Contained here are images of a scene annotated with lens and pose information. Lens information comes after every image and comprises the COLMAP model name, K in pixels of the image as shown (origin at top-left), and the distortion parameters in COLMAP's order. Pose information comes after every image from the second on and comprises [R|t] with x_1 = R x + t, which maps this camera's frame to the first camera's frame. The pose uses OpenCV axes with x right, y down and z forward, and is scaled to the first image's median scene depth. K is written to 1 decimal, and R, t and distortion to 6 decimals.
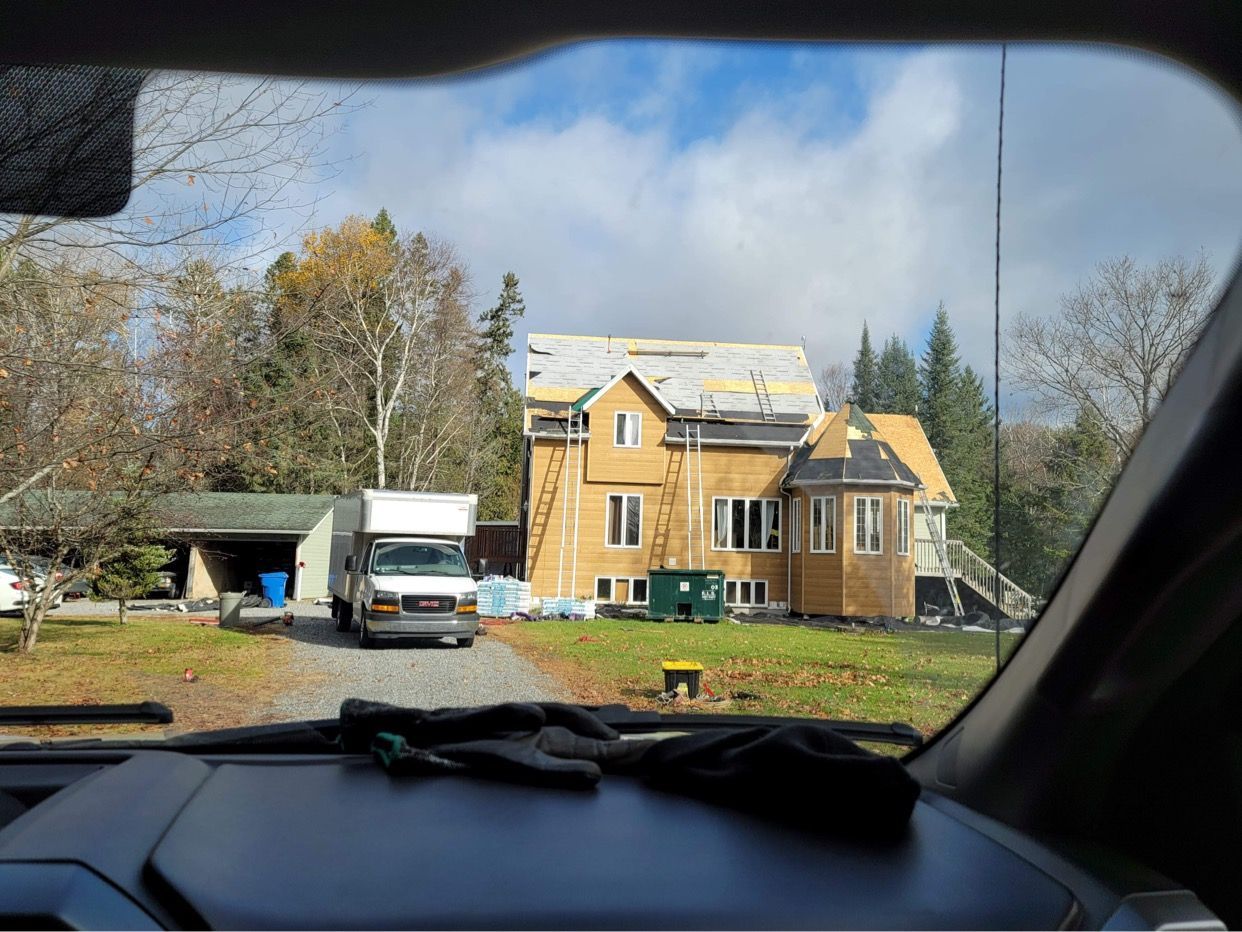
lens RADIAL K [[891.8, 0, 626.1], [0, 891.8, 463.0], [0, 0, 1]] dist [0.071317, 0.002241]
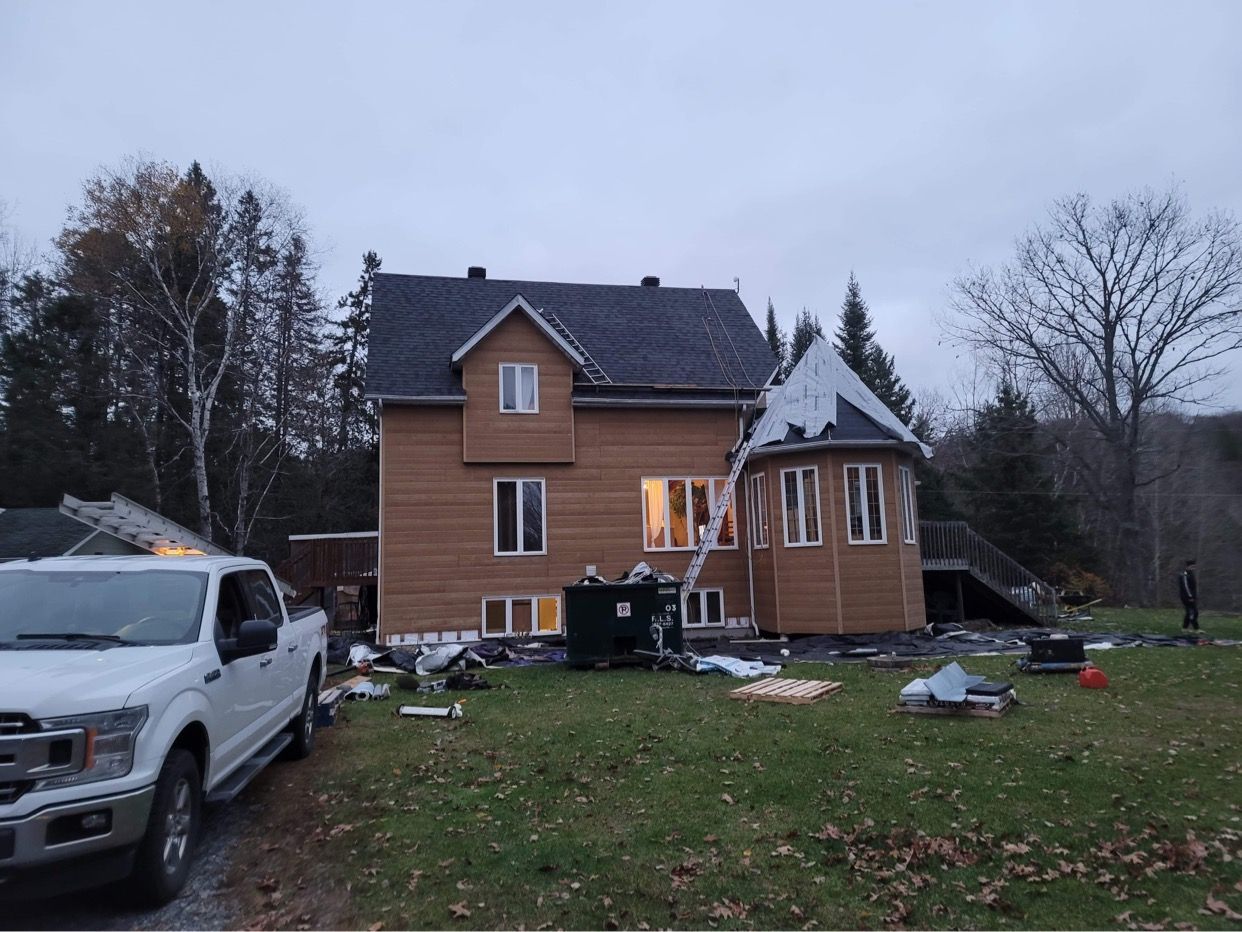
lens RADIAL K [[891.8, 0, 624.3], [0, 891.8, 475.6], [0, 0, 1]] dist [0.071317, 0.002241]
pose [[0.991630, -0.044847, 0.121070, -0.004038], [0.044475, 0.998994, 0.005772, 0.030550], [-0.121207, -0.000339, 0.992627, 0.281428]]
